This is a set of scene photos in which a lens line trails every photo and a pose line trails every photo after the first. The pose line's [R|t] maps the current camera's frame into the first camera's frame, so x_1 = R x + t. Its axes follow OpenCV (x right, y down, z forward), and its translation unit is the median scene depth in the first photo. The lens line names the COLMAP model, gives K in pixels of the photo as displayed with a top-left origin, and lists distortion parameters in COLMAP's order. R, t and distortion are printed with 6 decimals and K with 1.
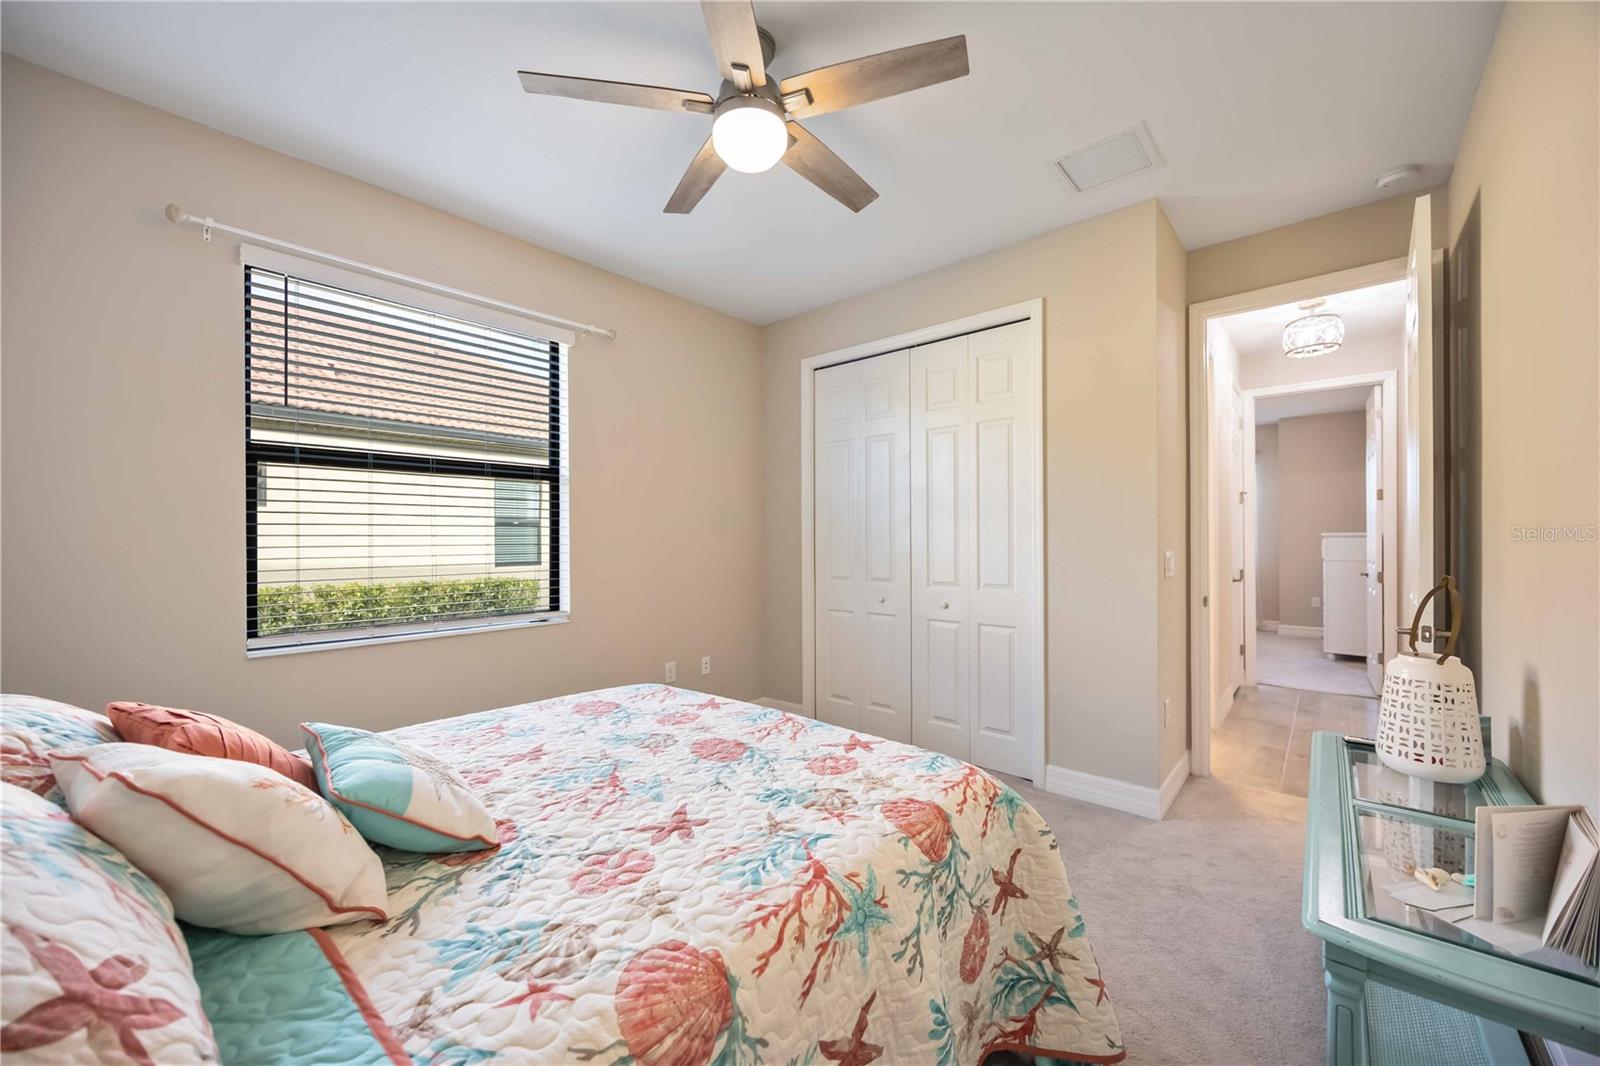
lens RADIAL K [[614.5, 0, 804.4], [0, 614.5, 539.8], [0, 0, 1]] dist [-0.001236, 0.000752]
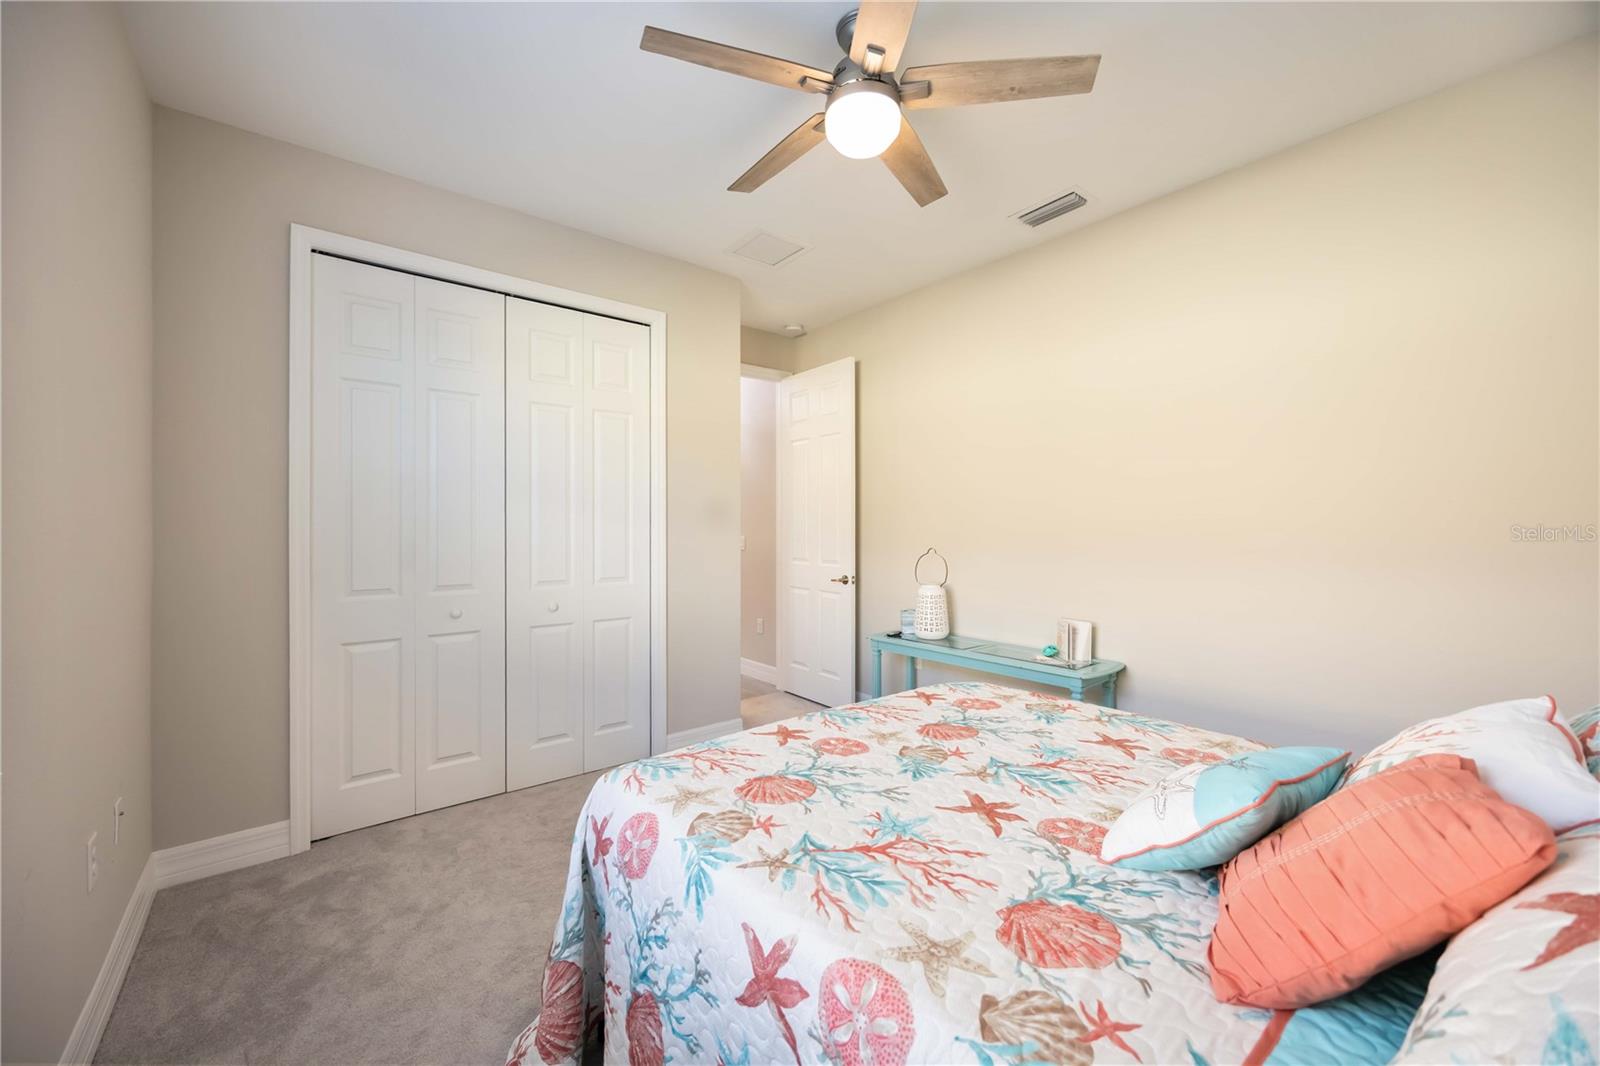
lens RADIAL K [[614.5, 0, 799.8], [0, 614.5, 525.4], [0, 0, 1]] dist [-0.001236, 0.000752]
pose [[0.178077, 0.010064, 0.983965, -0.972001], [0.001077, 0.999945, -0.010422, -0.001242], [-0.984016, 0.002916, 0.178056, 0.843605]]
